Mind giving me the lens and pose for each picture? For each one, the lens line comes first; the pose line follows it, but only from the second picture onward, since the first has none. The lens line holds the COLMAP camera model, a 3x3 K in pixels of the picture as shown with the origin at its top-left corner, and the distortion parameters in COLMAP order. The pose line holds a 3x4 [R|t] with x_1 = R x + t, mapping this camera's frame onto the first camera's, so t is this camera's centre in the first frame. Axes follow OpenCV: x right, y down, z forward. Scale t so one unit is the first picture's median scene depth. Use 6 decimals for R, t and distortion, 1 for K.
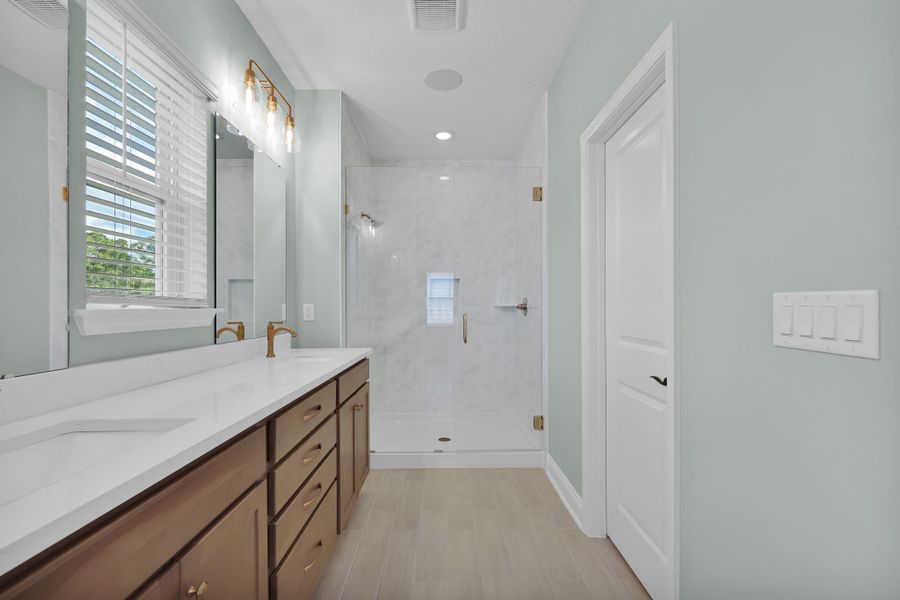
lens RADIAL K [[369.8, 0, 450.2], [0, 369.8, 303.5], [0, 0, 1]] dist [-0.002873, 0.001050]
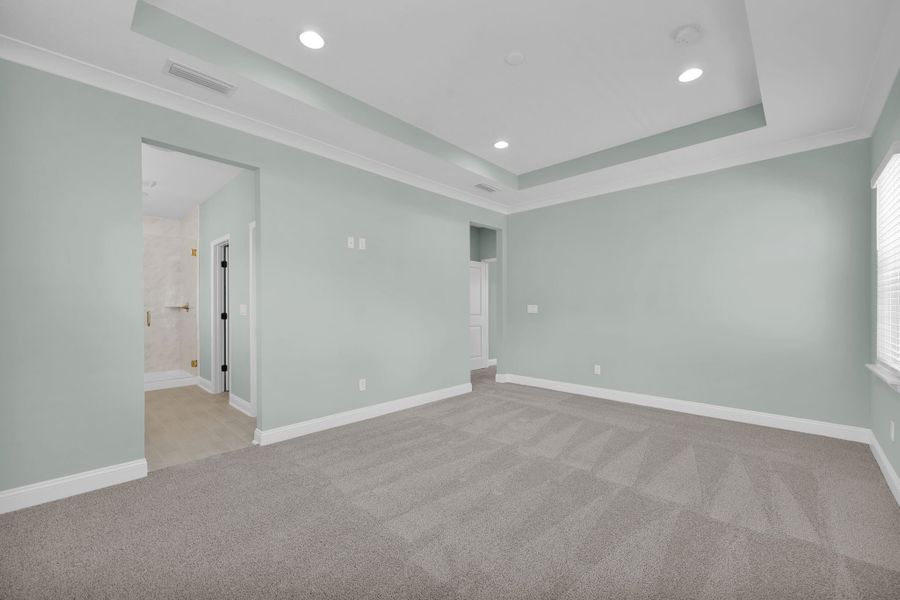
lens RADIAL K [[369.8, 0, 450.2], [0, 369.8, 304.4], [0, 0, 1]] dist [-0.002873, 0.001050]
pose [[0.699863, 0.003200, 0.714270, -0.204464], [-0.006833, 0.999974, 0.002216, -0.019554], [-0.714245, -0.006432, 0.699867, -1.277794]]
